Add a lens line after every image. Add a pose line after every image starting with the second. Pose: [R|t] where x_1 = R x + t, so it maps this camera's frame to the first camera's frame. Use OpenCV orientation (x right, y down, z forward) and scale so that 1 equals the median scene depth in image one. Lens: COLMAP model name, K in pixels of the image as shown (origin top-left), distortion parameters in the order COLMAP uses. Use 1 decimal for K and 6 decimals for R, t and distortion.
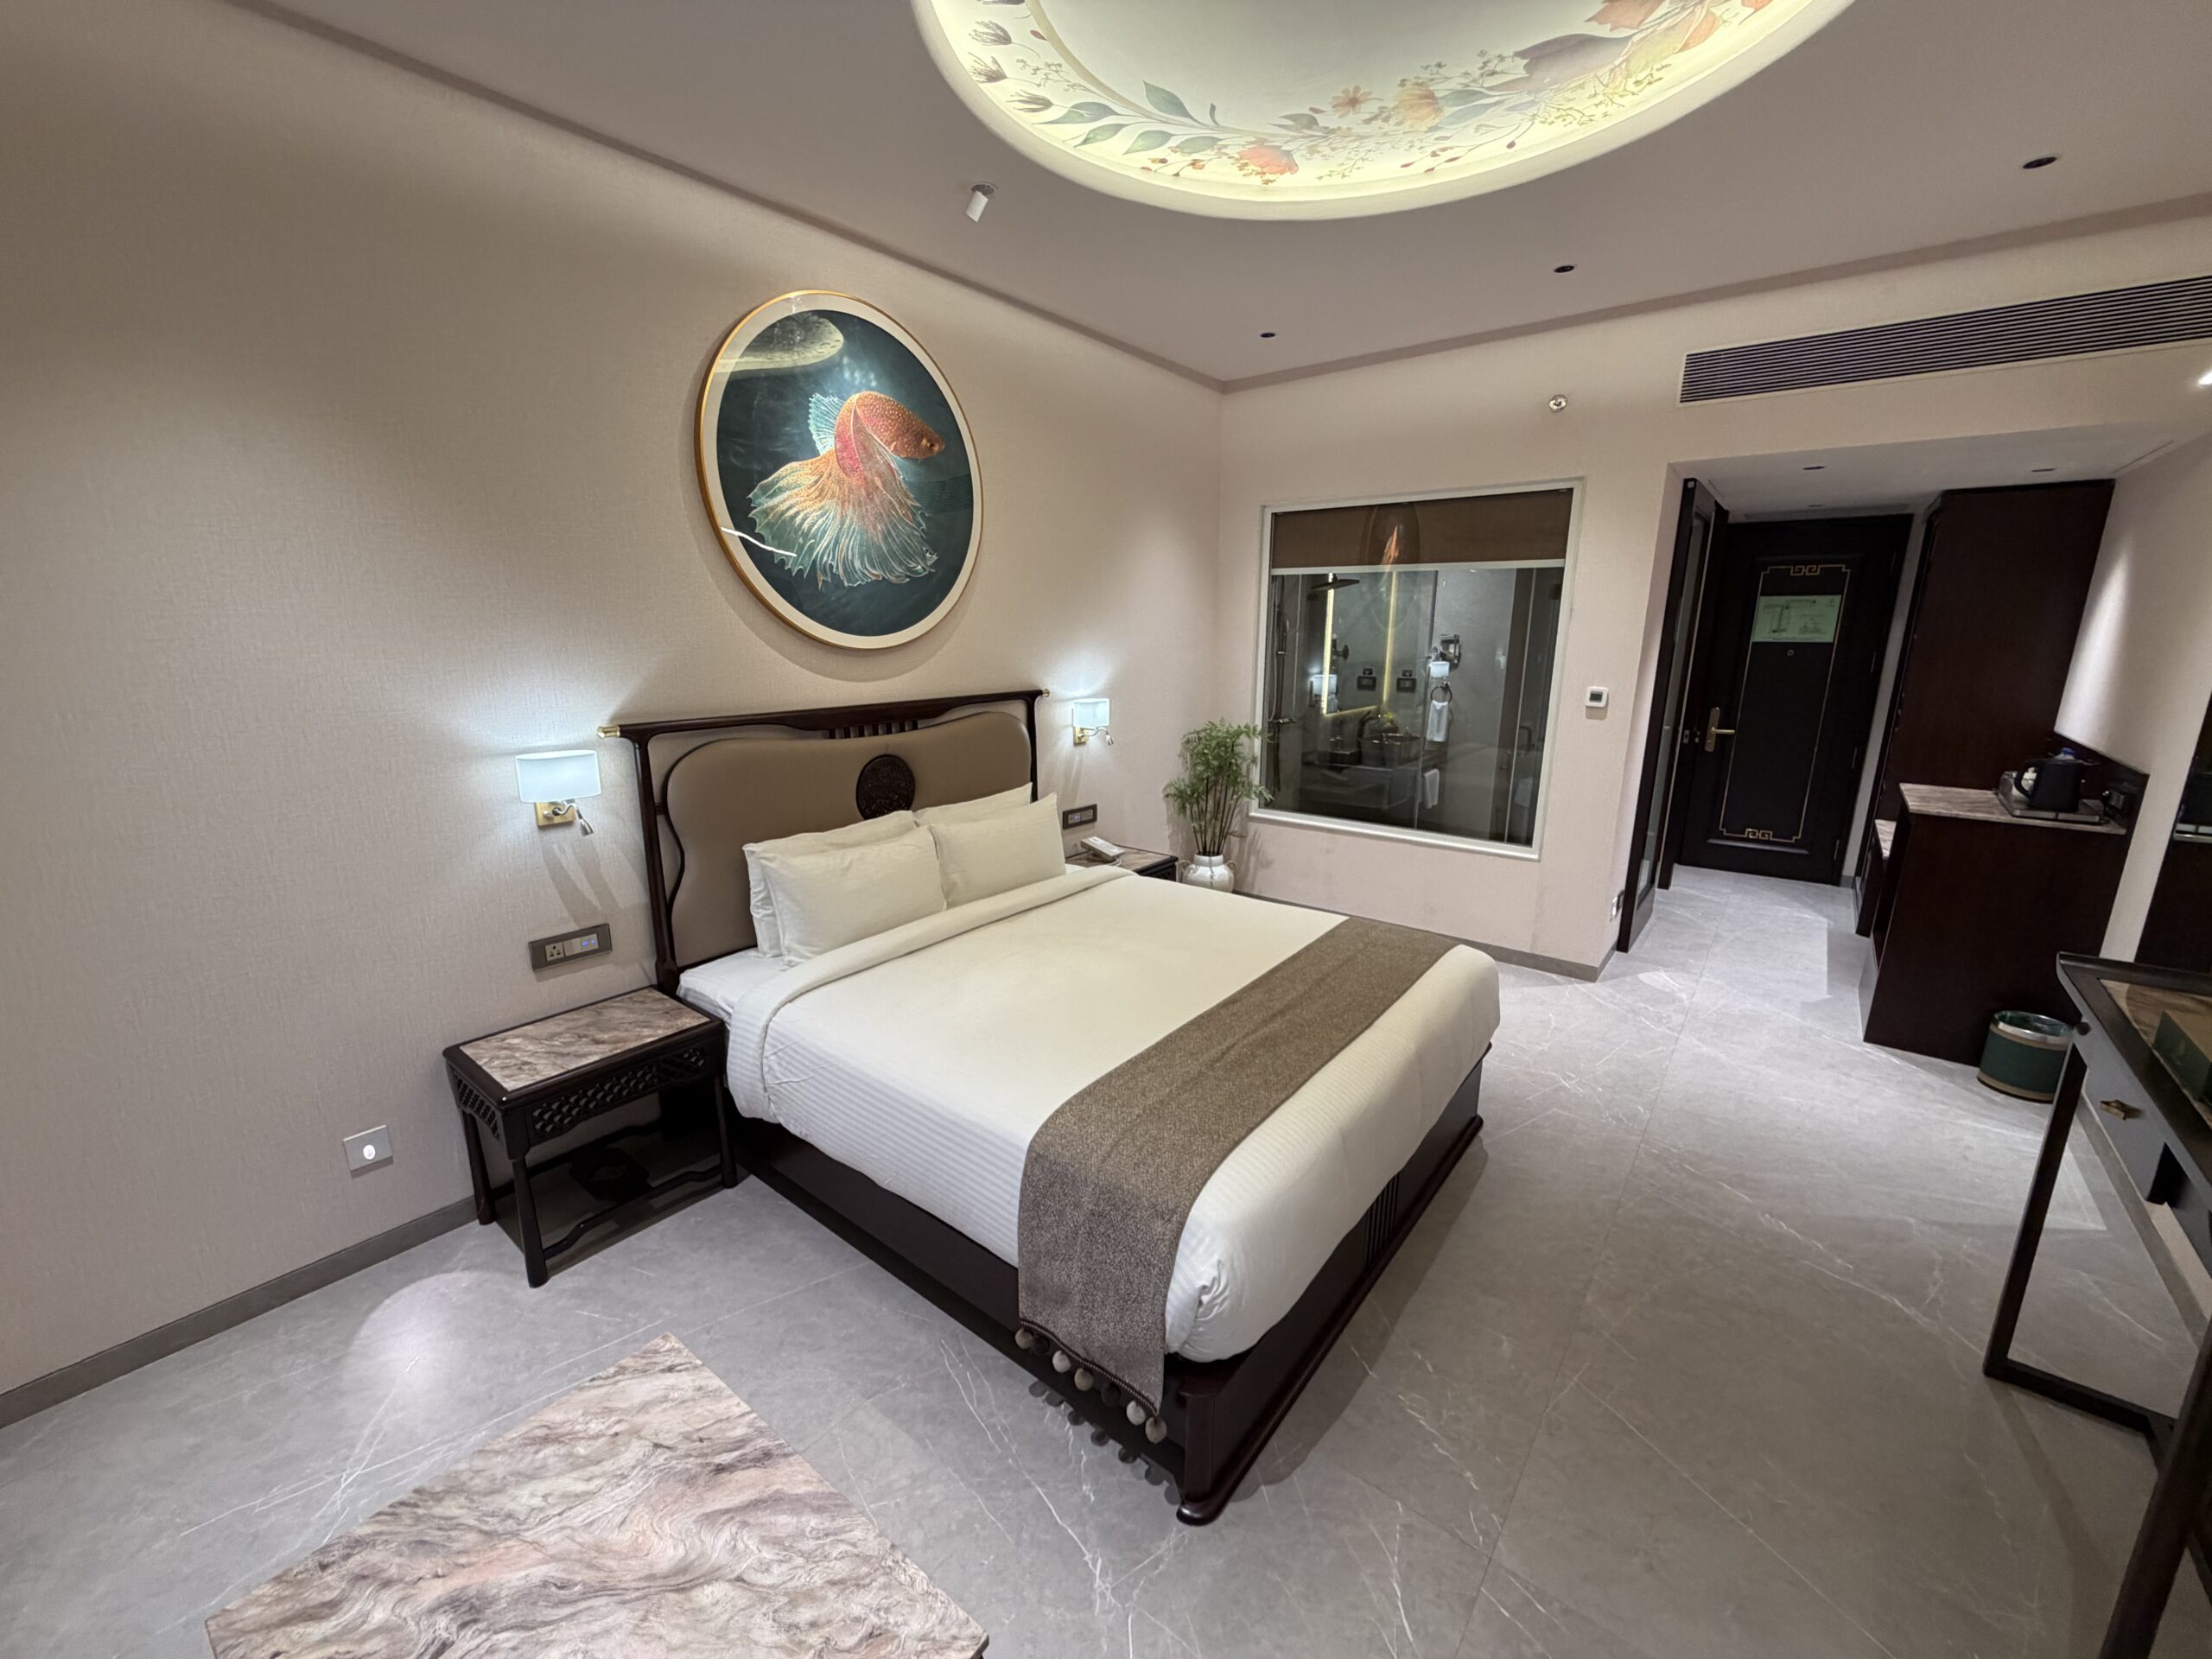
lens RADIAL K [[877.9, 0, 1096.3], [0, 877.9, 836.5], [0, 0, 1]] dist [0.000264, 0.001236]
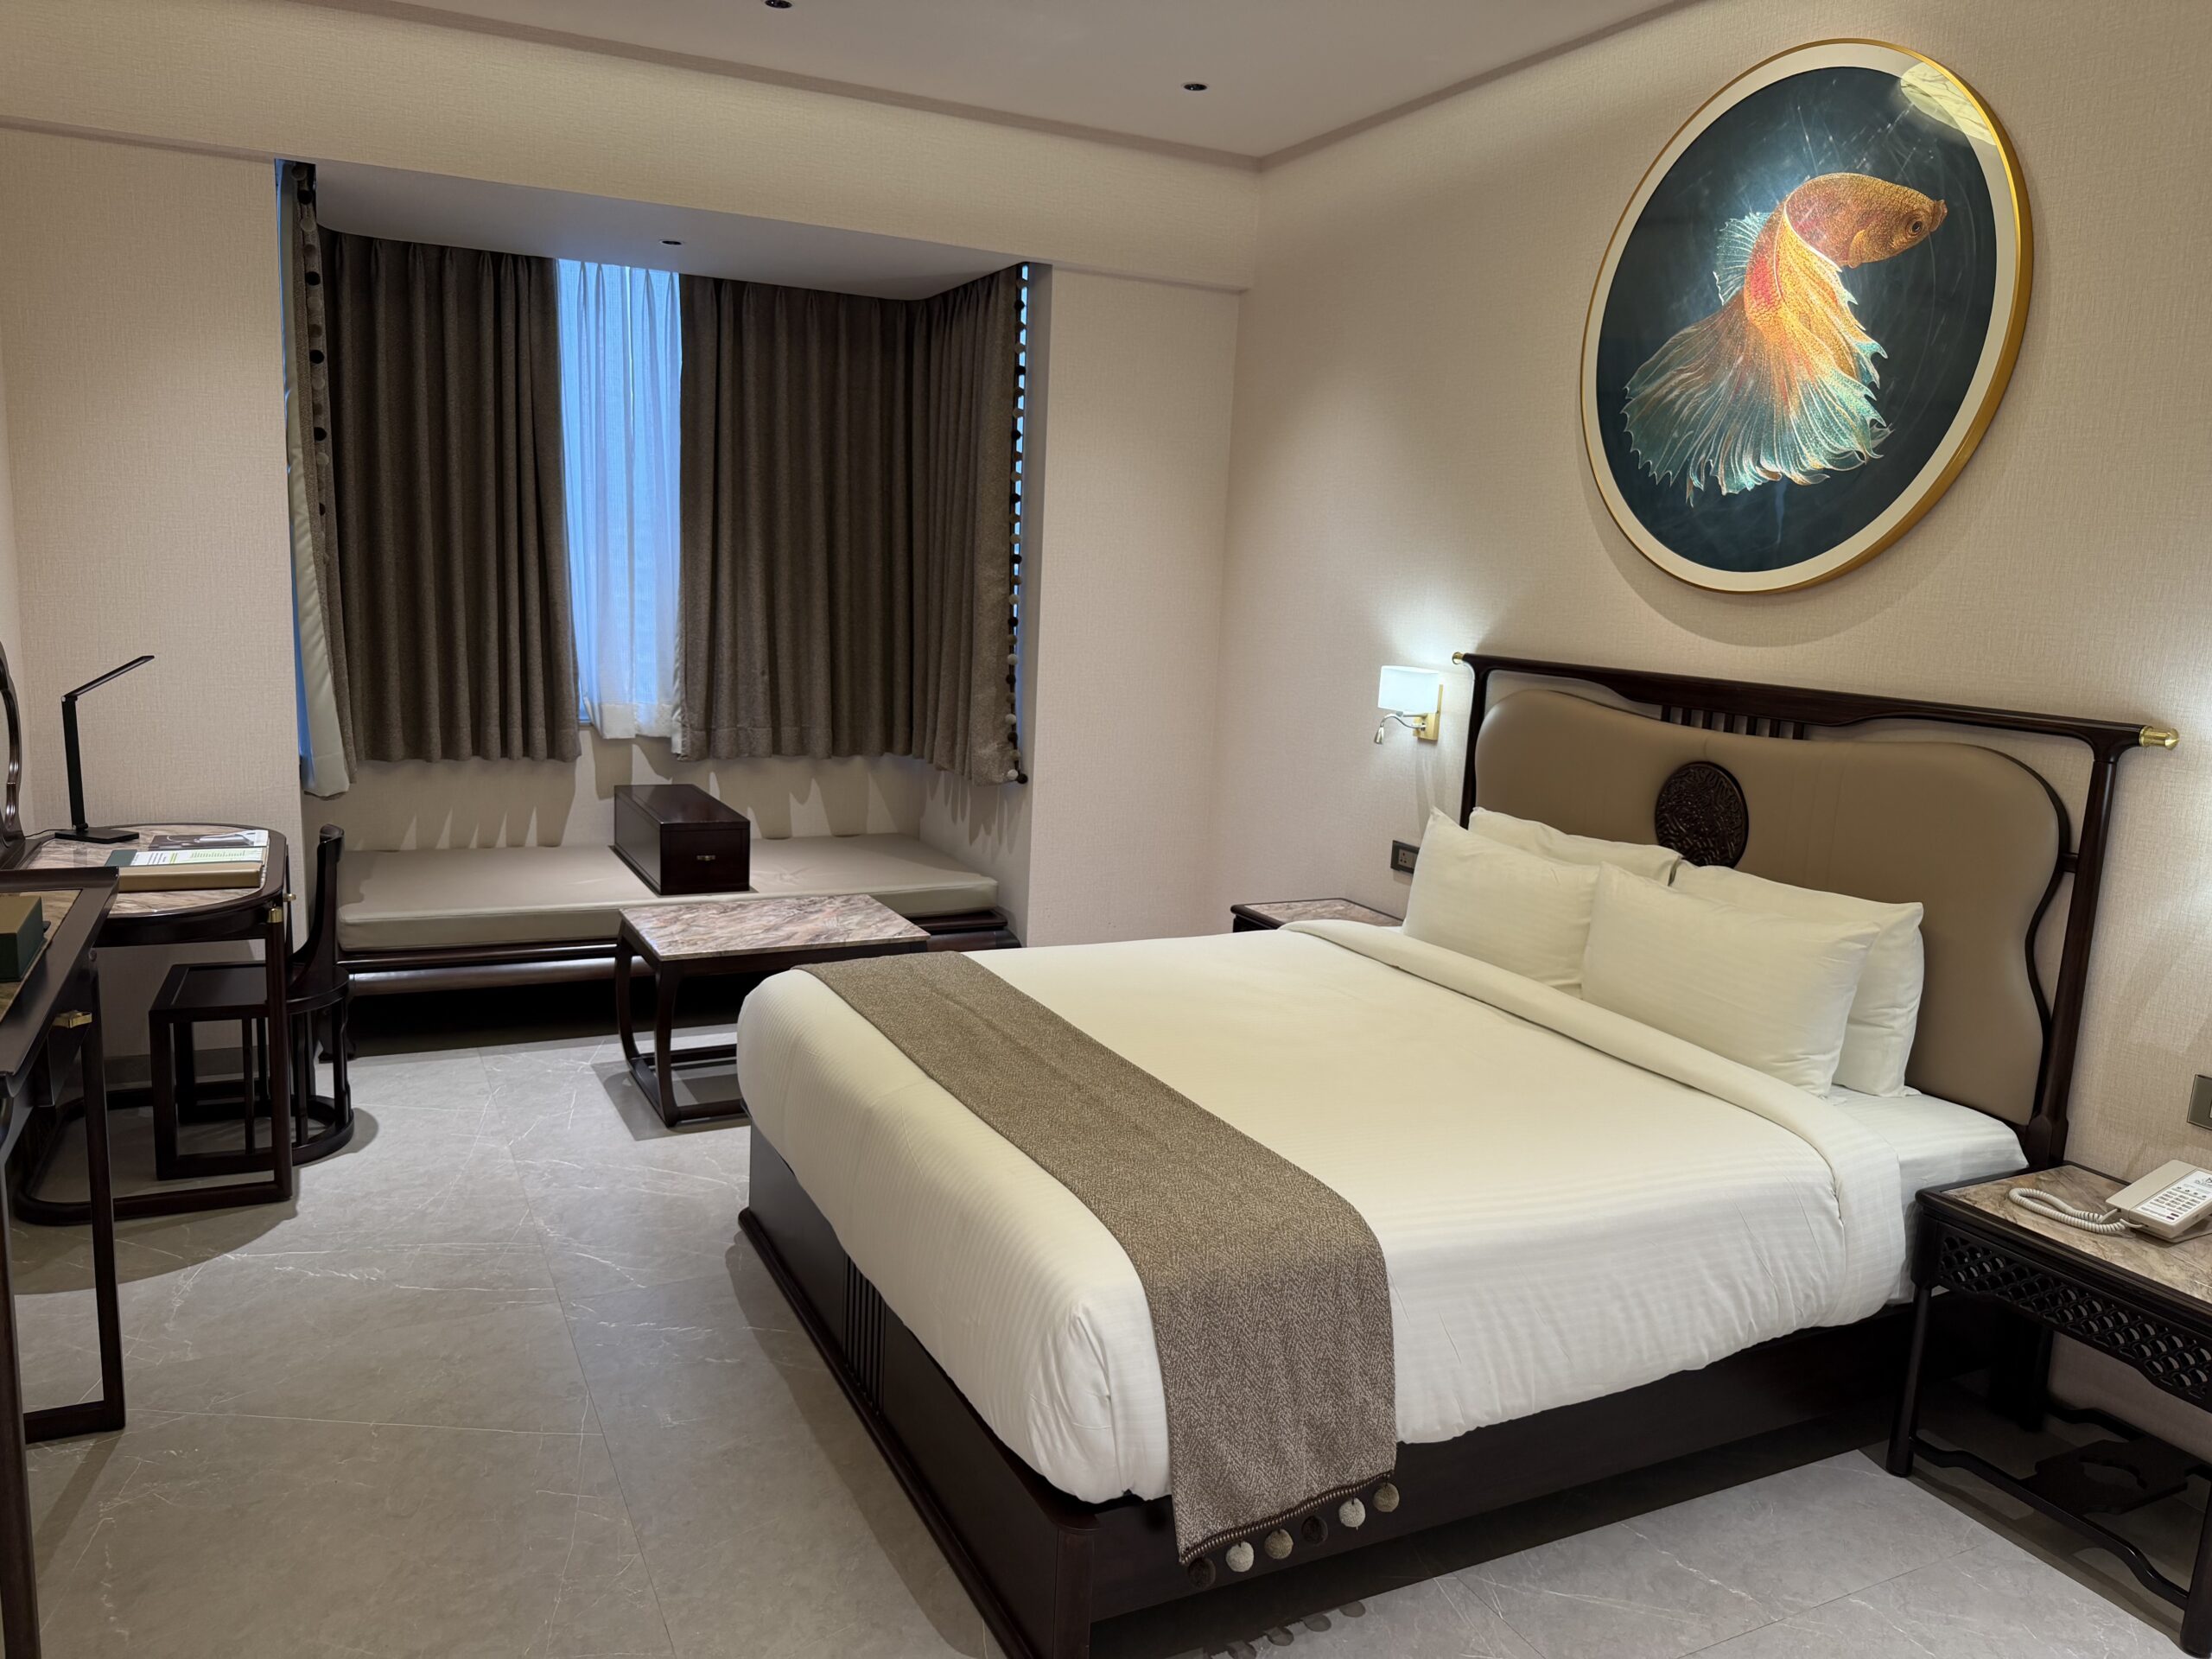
lens RADIAL K [[1549.3, 0, 1095.4], [0, 1549.3, 839.6], [0, 0, 1]] dist [0.041090, -0.054461]
pose [[-0.419882, 0.138241, -0.896989, 1.021800], [-0.260866, 0.928243, 0.265169, -0.243091], [0.869280, 0.345334, -0.353690, 1.141208]]
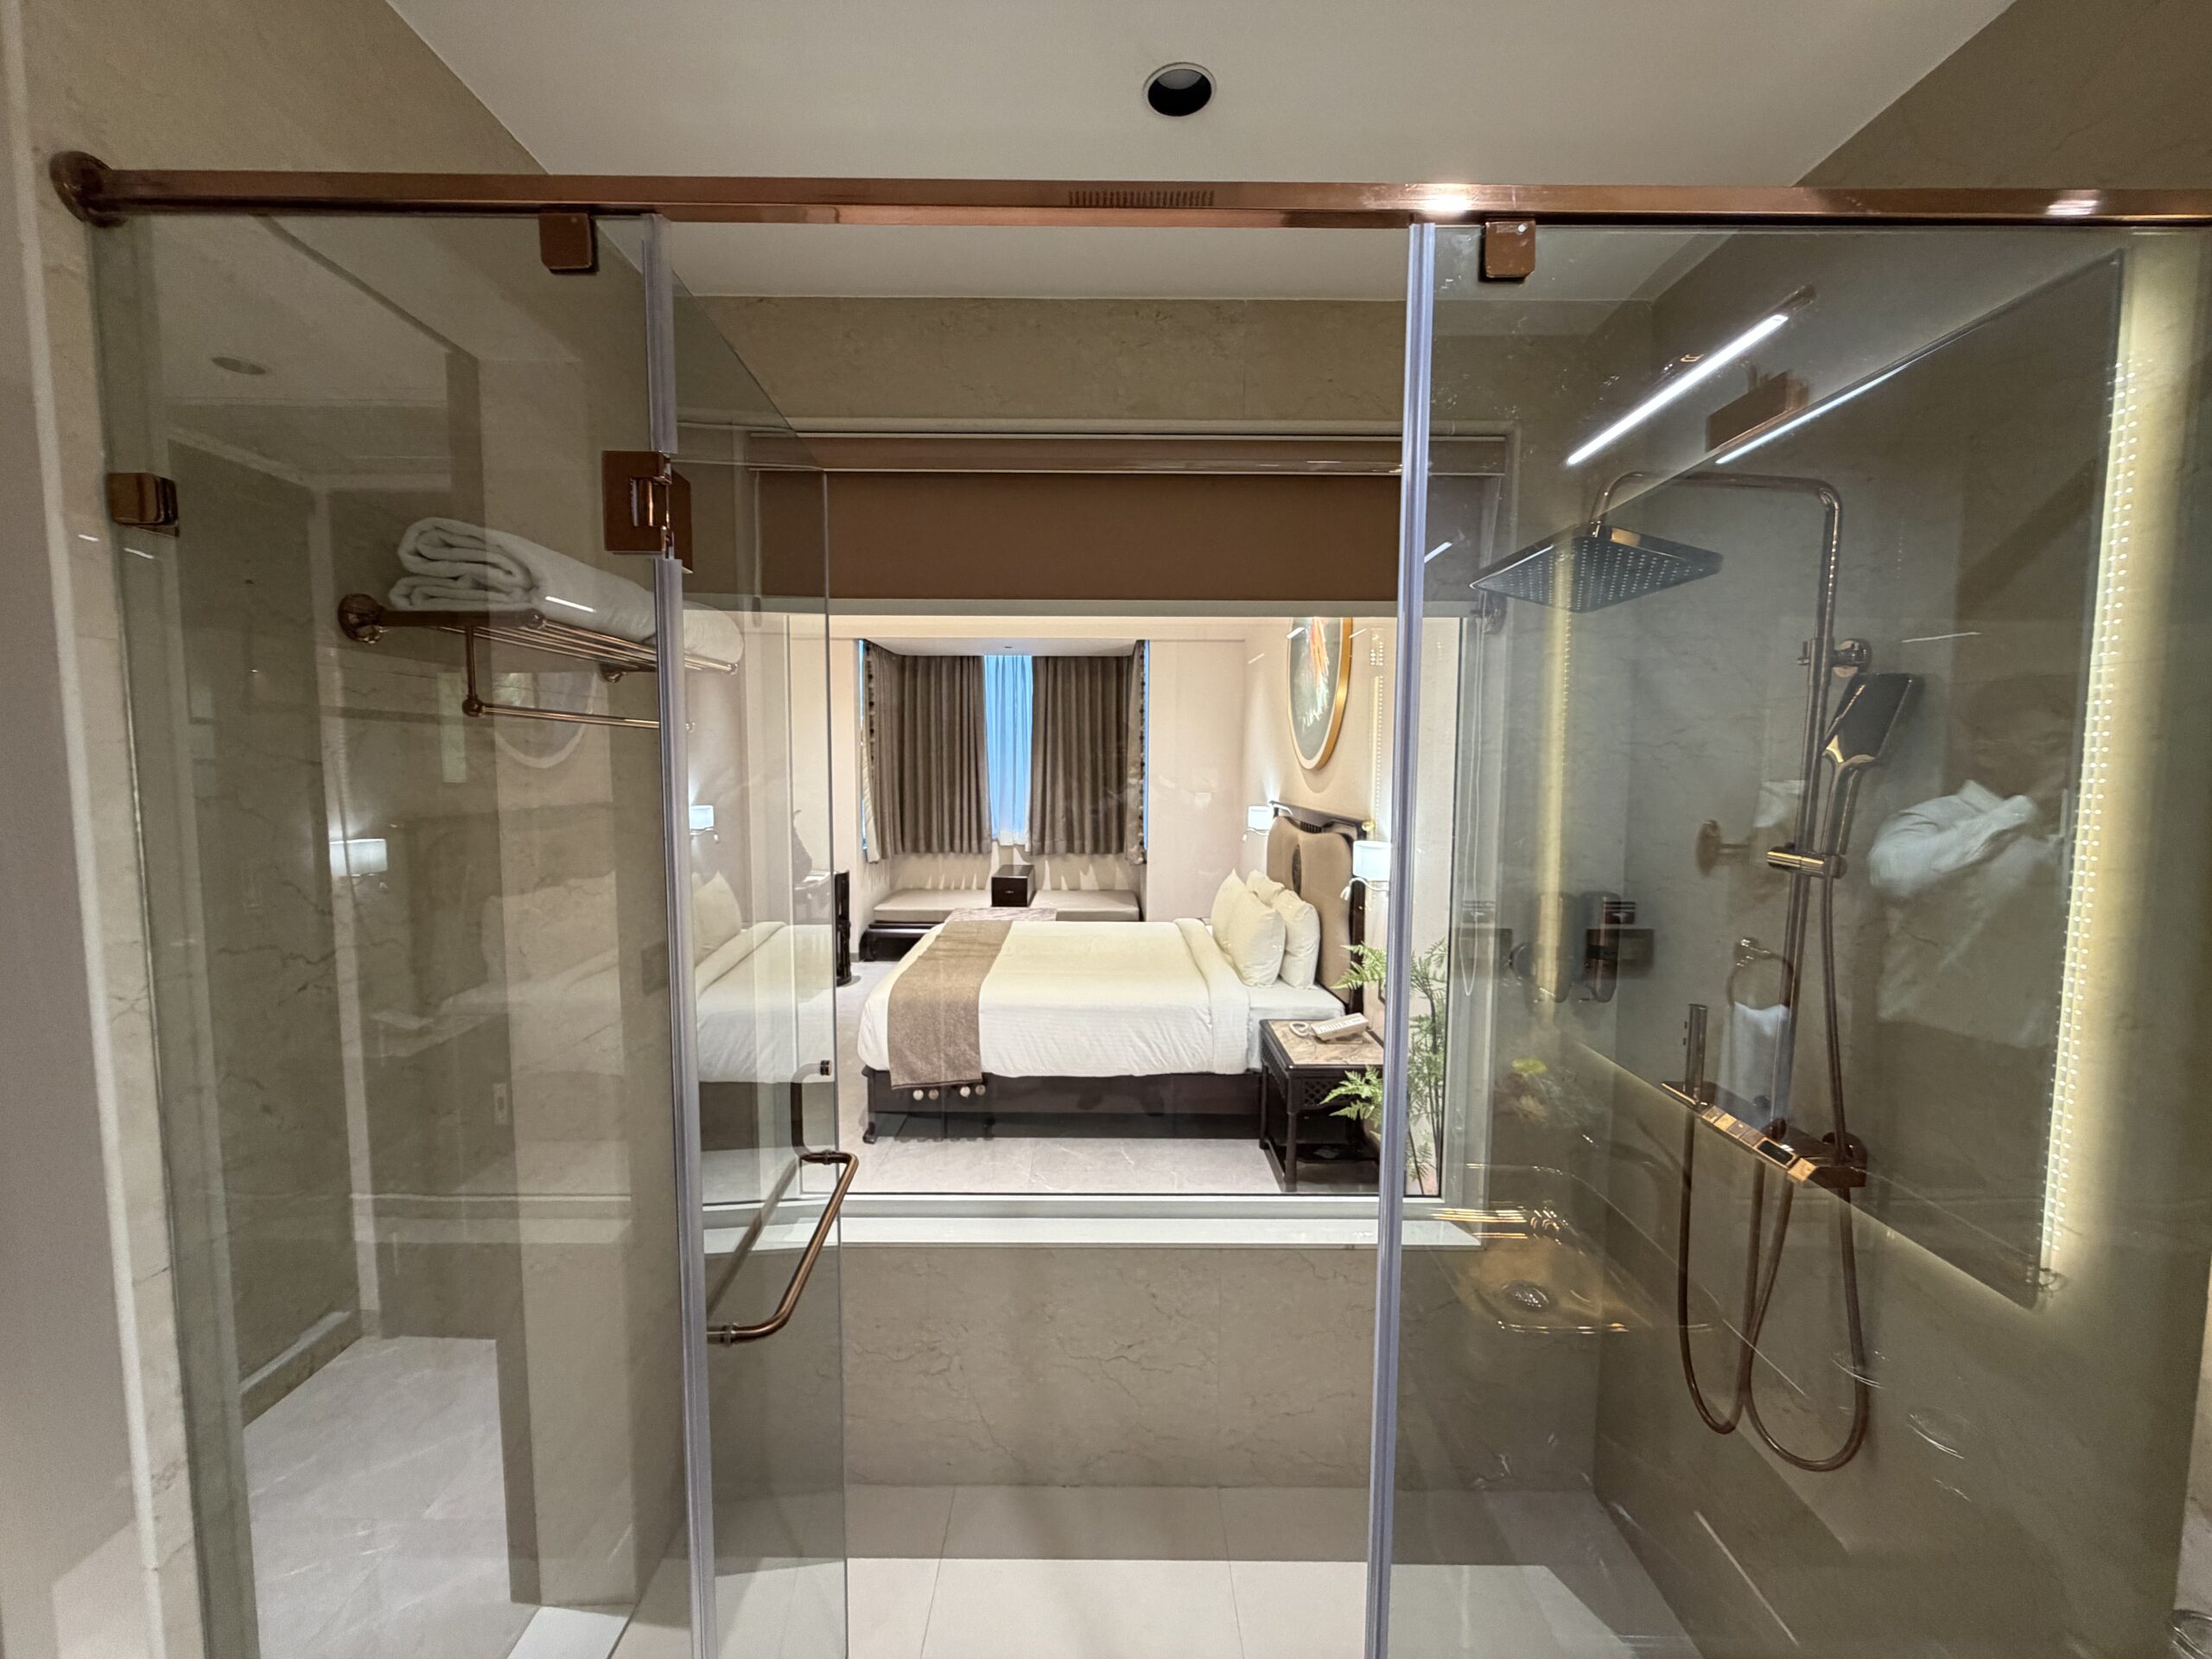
lens RADIAL K [[877.9, 0, 1091.2], [0, 877.9, 824.4], [0, 0, 1]] dist [0.000264, 0.001236]
pose [[-0.783369, 0.042193, -0.620124, 0.944979], [-0.152123, 0.954336, 0.257102, -0.471897], [0.602654, 0.295740, -0.741178, 2.001372]]
